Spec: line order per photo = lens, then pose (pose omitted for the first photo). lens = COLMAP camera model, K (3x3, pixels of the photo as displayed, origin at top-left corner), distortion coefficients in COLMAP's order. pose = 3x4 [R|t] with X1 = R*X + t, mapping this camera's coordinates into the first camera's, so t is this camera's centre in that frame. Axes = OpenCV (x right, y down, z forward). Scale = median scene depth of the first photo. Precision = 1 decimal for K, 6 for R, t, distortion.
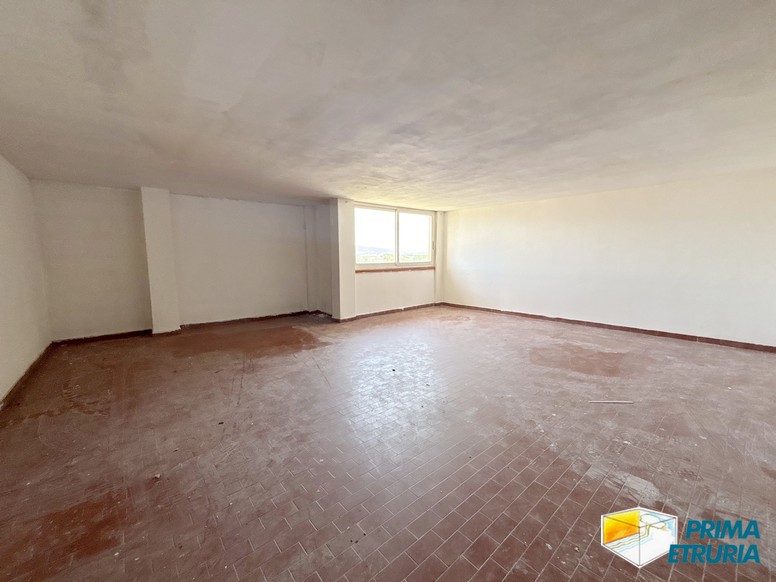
lens RADIAL K [[313.8, 0, 388.5], [0, 313.8, 289.5], [0, 0, 1]] dist [0.000776, 0.000132]
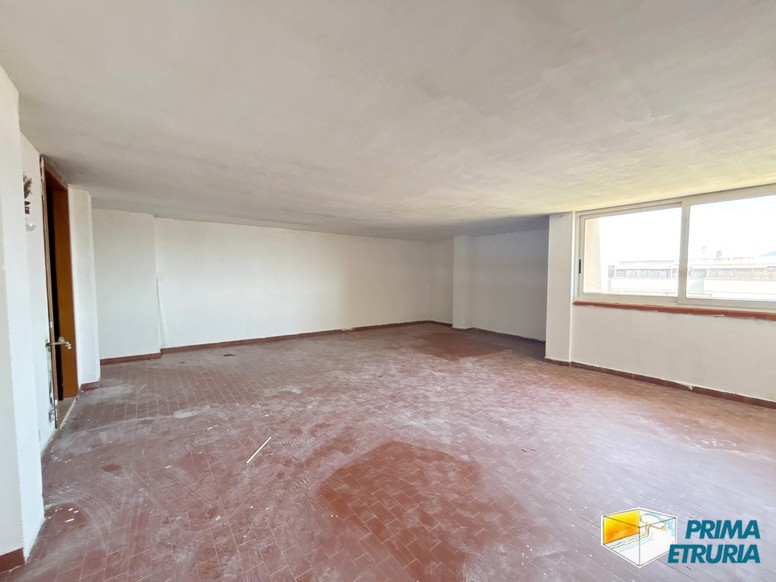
lens RADIAL K [[313.8, 0, 389.4], [0, 313.8, 289.0], [0, 0, 1]] dist [0.000776, 0.000132]
pose [[-0.042582, 0.052454, -0.997715, 1.088297], [-0.113423, 0.991911, 0.056989, -0.136195], [0.992634, 0.115590, -0.036288, 0.934688]]
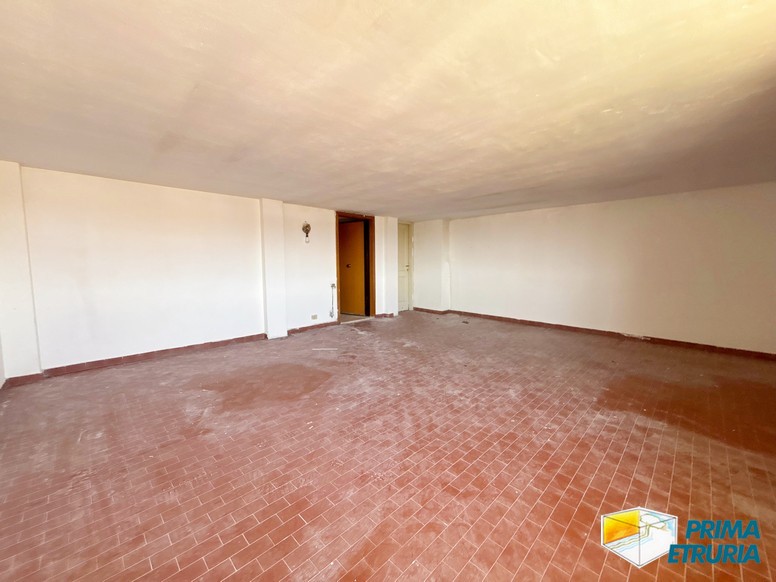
lens RADIAL K [[313.8, 0, 386.8], [0, 313.8, 292.2], [0, 0, 1]] dist [0.000776, 0.000132]
pose [[-0.997169, 0.012264, -0.074192, 0.341359], [-0.003287, 0.978561, 0.205933, -0.207400], [0.075126, 0.205594, -0.975750, 1.819959]]
